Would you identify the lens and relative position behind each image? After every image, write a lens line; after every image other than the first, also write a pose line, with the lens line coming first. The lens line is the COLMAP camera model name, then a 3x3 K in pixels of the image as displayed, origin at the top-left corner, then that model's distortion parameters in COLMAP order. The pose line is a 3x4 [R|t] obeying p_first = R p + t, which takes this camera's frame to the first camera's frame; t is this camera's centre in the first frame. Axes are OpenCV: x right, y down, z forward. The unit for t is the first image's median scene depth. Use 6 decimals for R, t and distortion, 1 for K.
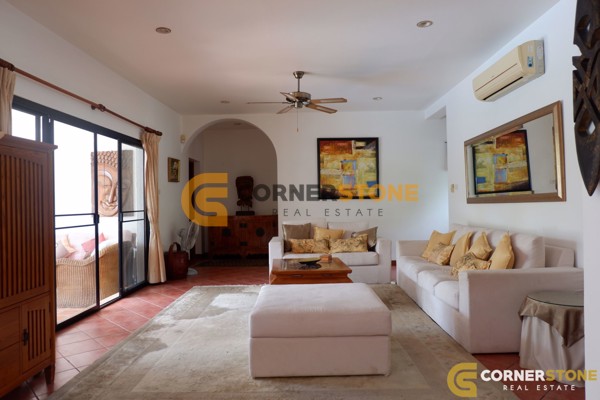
lens RADIAL K [[420.1, 0, 300.0], [0, 420.1, 200.0], [0, 0, 1]] dist [-0.038317, 0.019364]
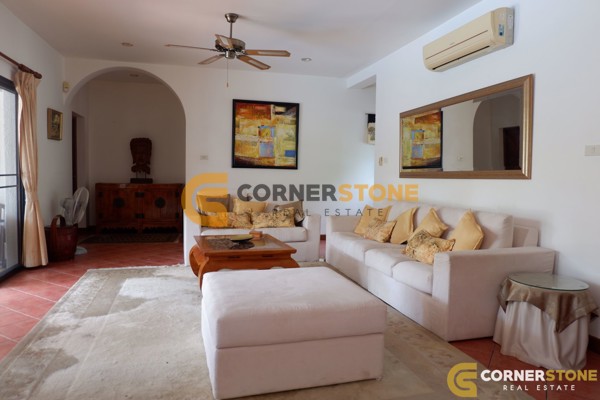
lens RADIAL K [[420.1, 0, 300.0], [0, 420.1, 200.0], [0, 0, 1]] dist [-0.038317, 0.019364]
pose [[0.959801, 0.016285, 0.280209, -0.094038], [-0.035976, 0.997219, 0.065273, 0.004322], [-0.278367, -0.072730, 0.957717, 0.130486]]
